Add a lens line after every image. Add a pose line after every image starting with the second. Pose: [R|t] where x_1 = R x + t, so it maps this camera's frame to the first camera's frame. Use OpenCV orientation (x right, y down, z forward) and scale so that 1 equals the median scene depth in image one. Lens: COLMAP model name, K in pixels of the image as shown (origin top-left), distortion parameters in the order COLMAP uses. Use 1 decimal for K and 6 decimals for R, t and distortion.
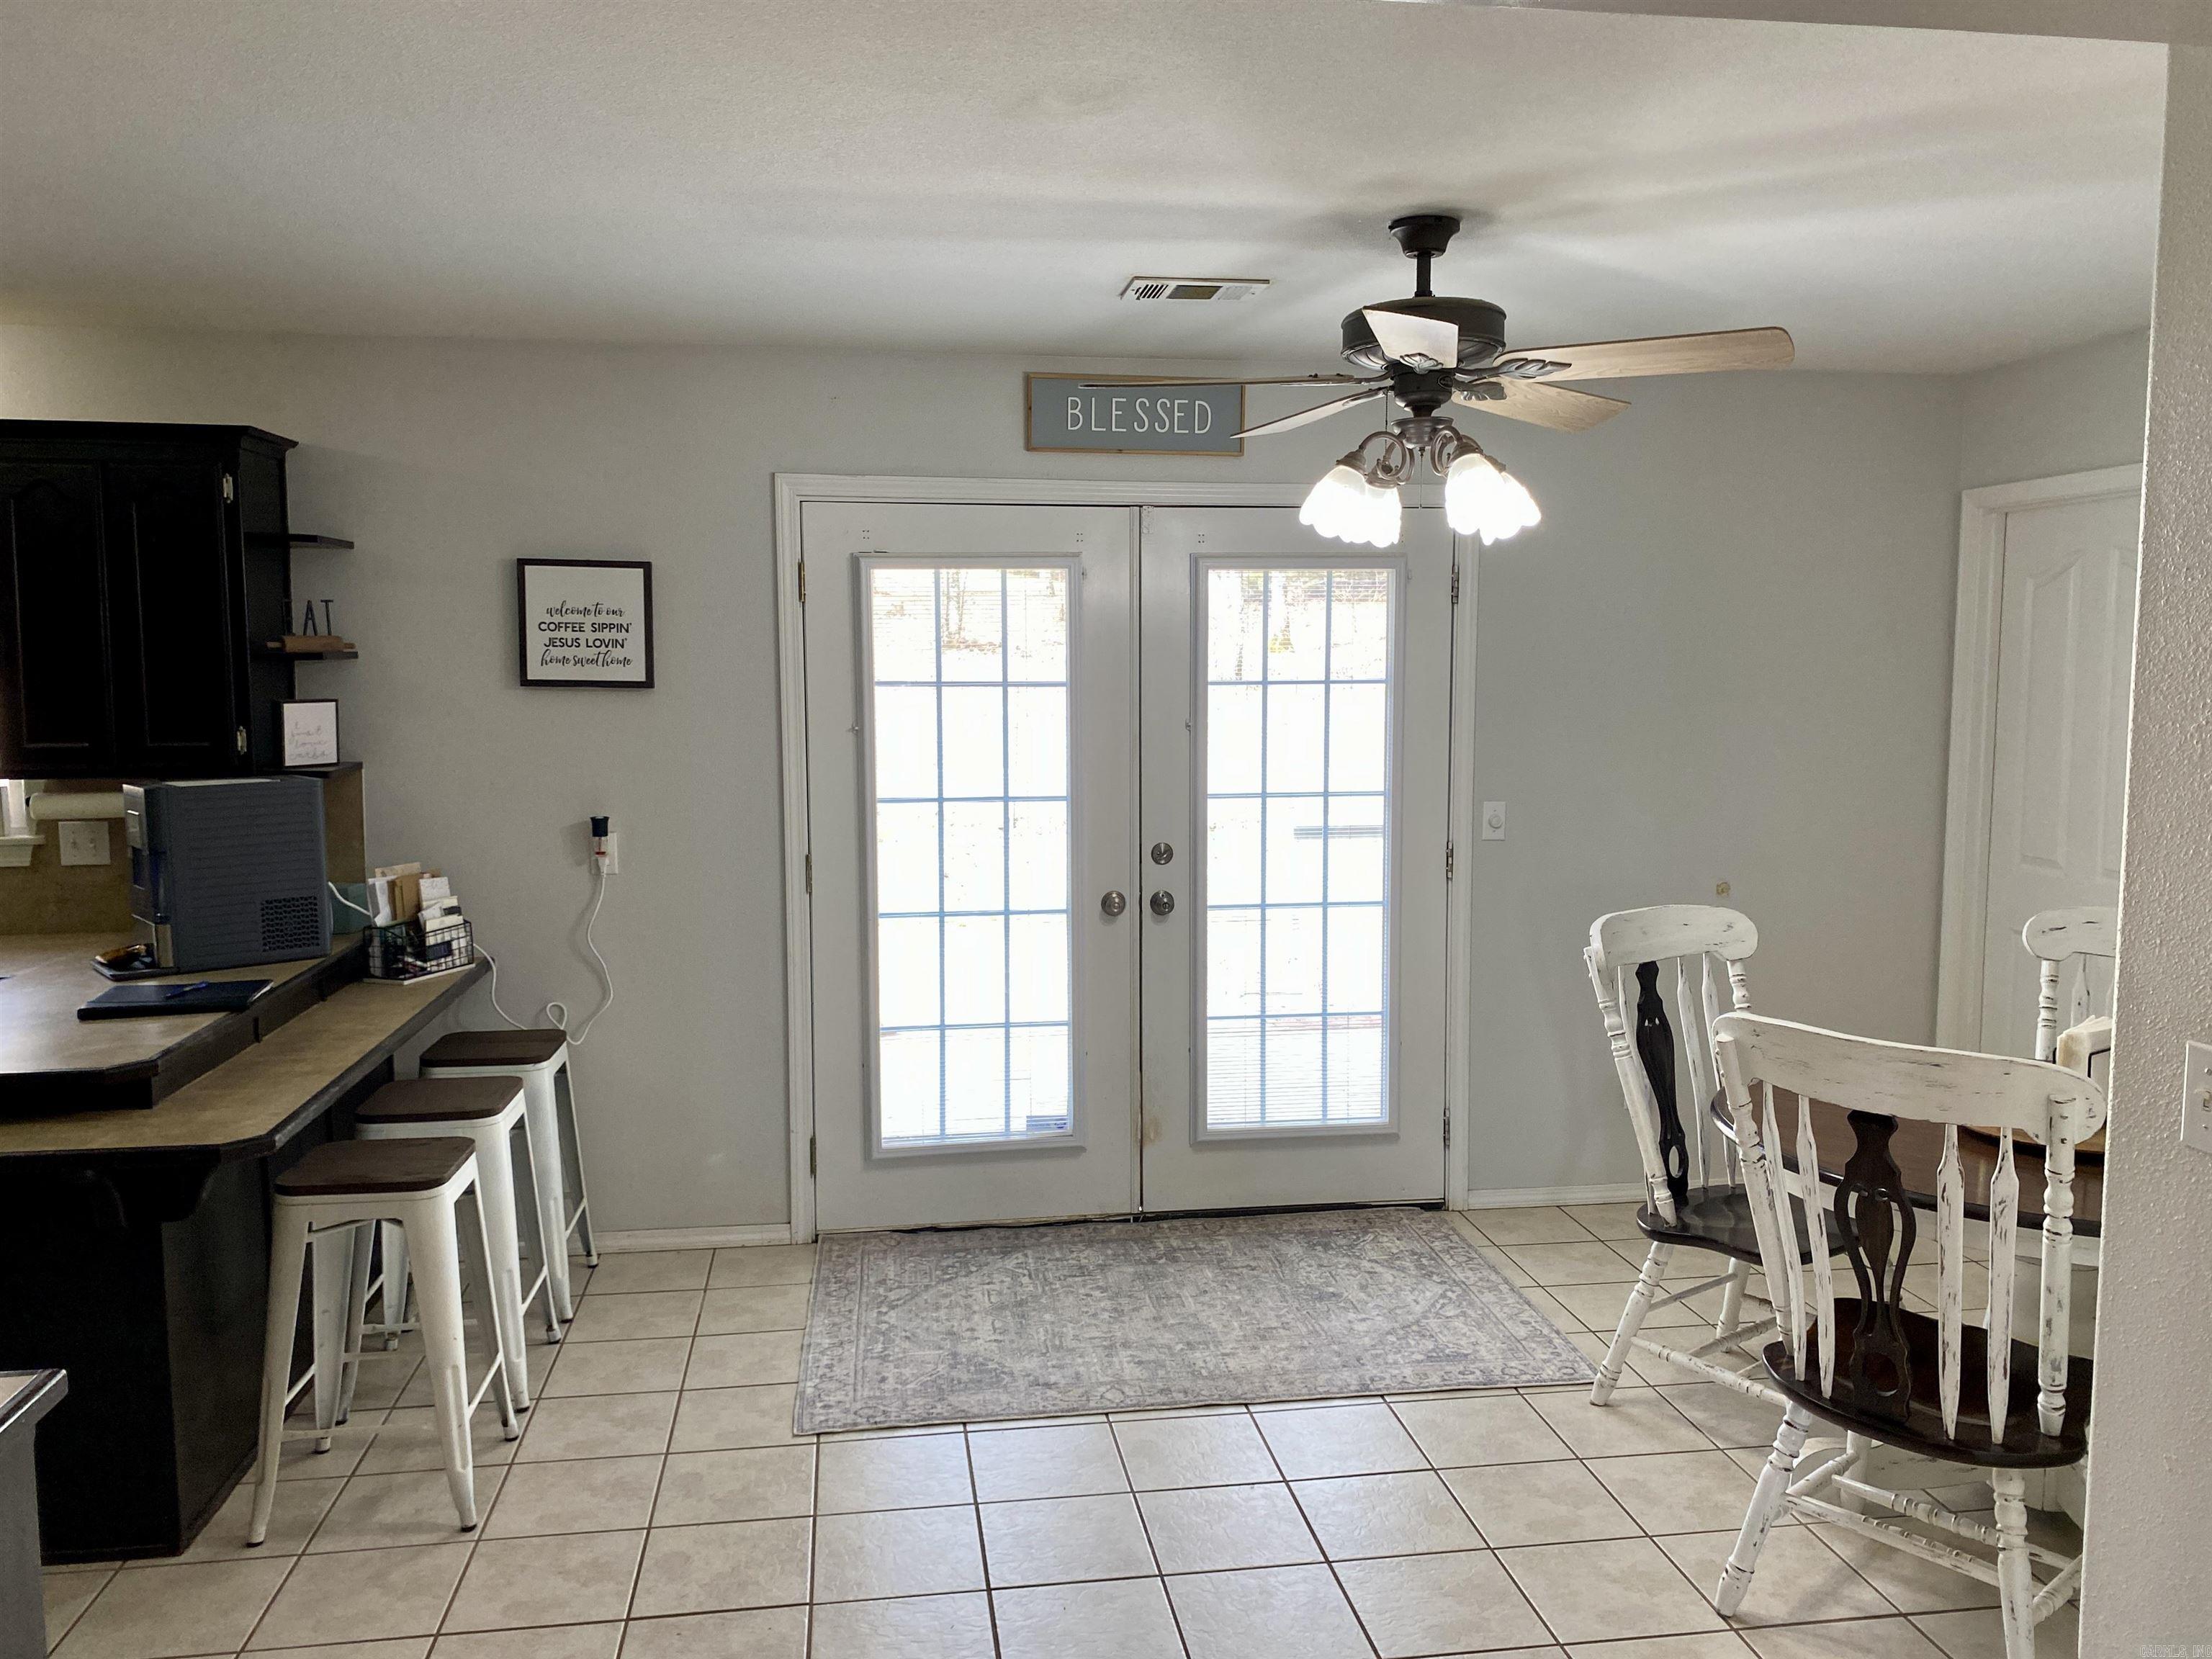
lens RADIAL K [[1687.6, 0, 1106.3], [0, 1687.6, 826.6], [0, 0, 1]] dist [0.037498, -0.040293]
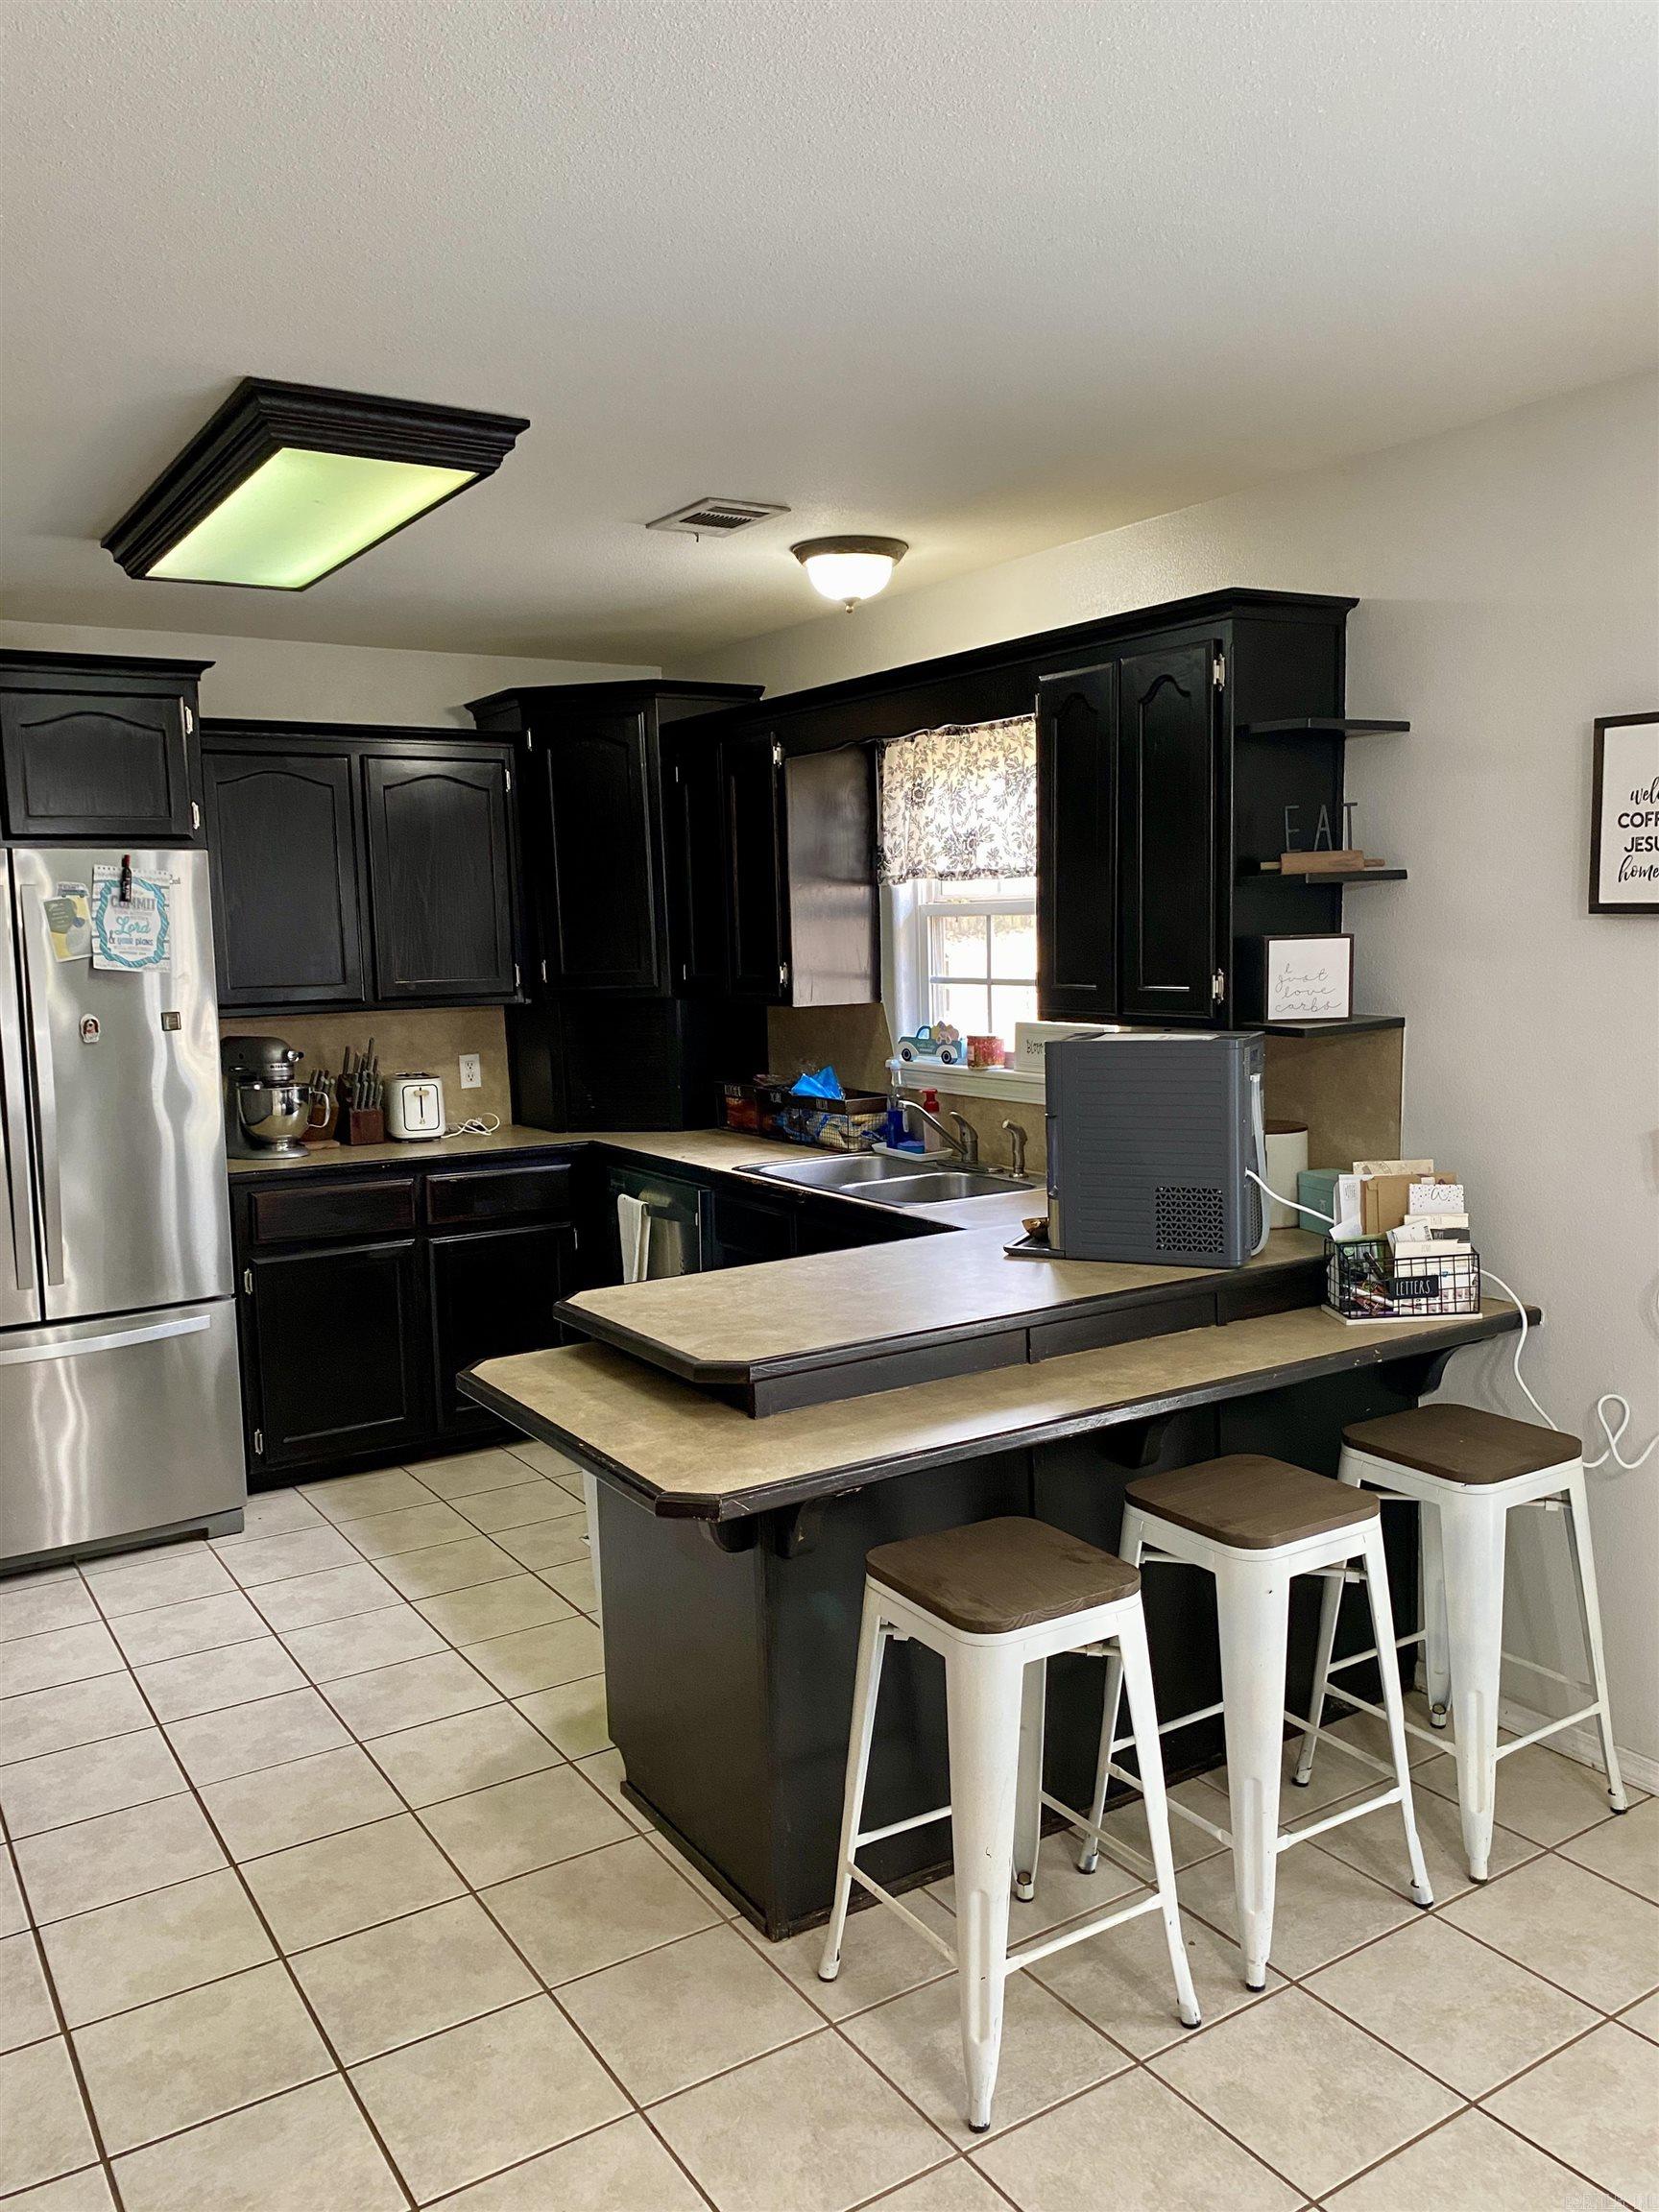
lens RADIAL K [[1687.6, 0, 833.9], [0, 1687.6, 1106.3], [0, 0, 1]] dist [0.037498, -0.040293]
pose [[0.410611, 0.095296, -0.906817, 0.147652], [-0.063691, 0.995092, 0.075733, -0.041438], [0.909584, 0.026659, 0.414665, 0.481371]]
